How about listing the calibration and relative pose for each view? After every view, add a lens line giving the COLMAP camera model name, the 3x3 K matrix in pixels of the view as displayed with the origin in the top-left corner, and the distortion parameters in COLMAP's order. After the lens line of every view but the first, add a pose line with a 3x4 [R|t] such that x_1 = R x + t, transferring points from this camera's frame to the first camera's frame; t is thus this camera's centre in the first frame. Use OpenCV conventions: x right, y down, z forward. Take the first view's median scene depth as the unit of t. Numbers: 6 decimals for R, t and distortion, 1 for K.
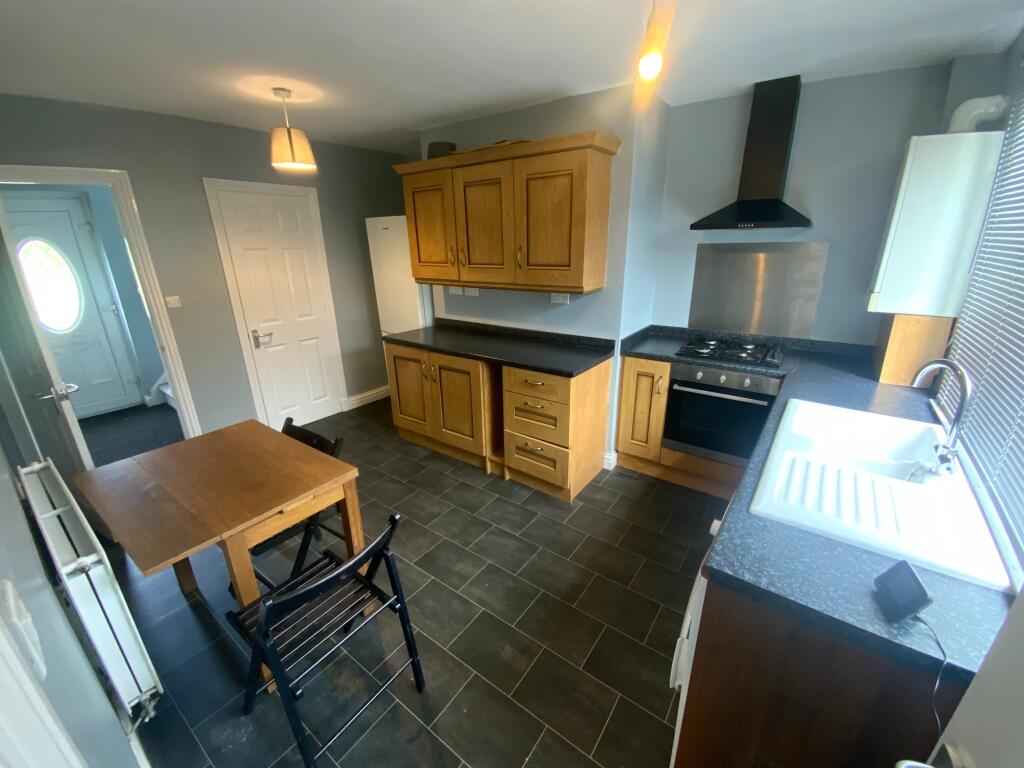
lens RADIAL K [[416.2, 0, 512.0], [0, 416.2, 384.0], [0, 0, 1]] dist [-0.001361, -0.000224]
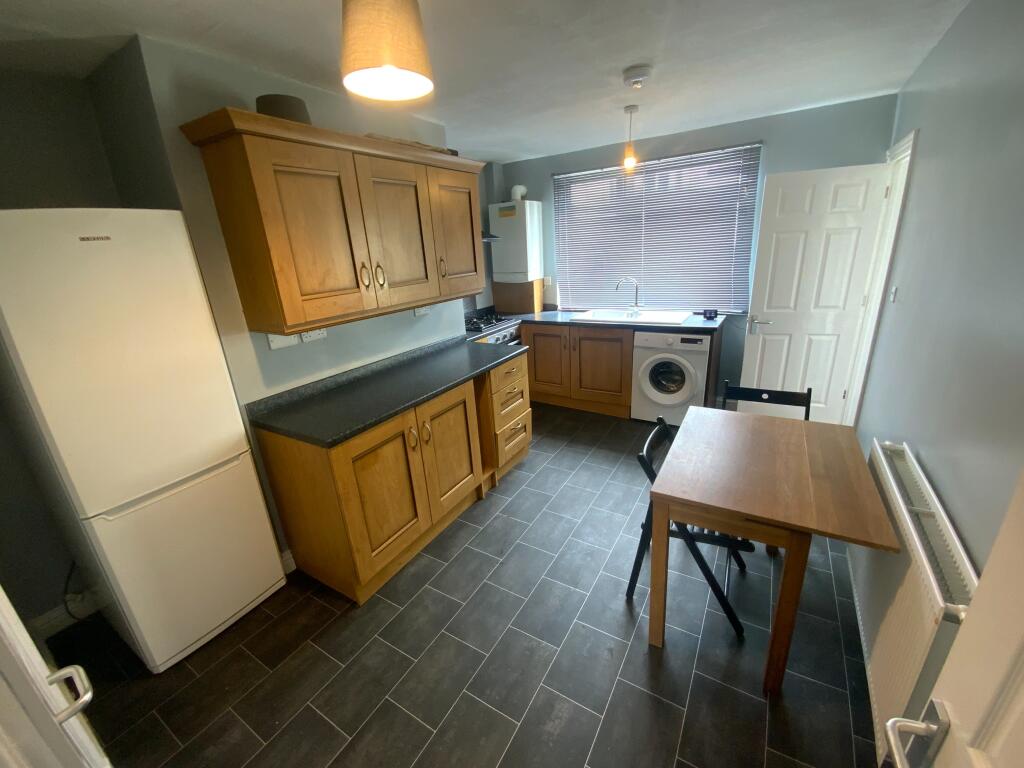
lens RADIAL K [[416.2, 0, 512.0], [0, 416.2, 384.0], [0, 0, 1]] dist [-0.001361, -0.000224]
pose [[-0.088403, -0.291382, 0.952513, -0.787750], [0.383712, 0.872496, 0.302516, -0.236916], [-0.919211, 0.392234, 0.034675, 0.731347]]
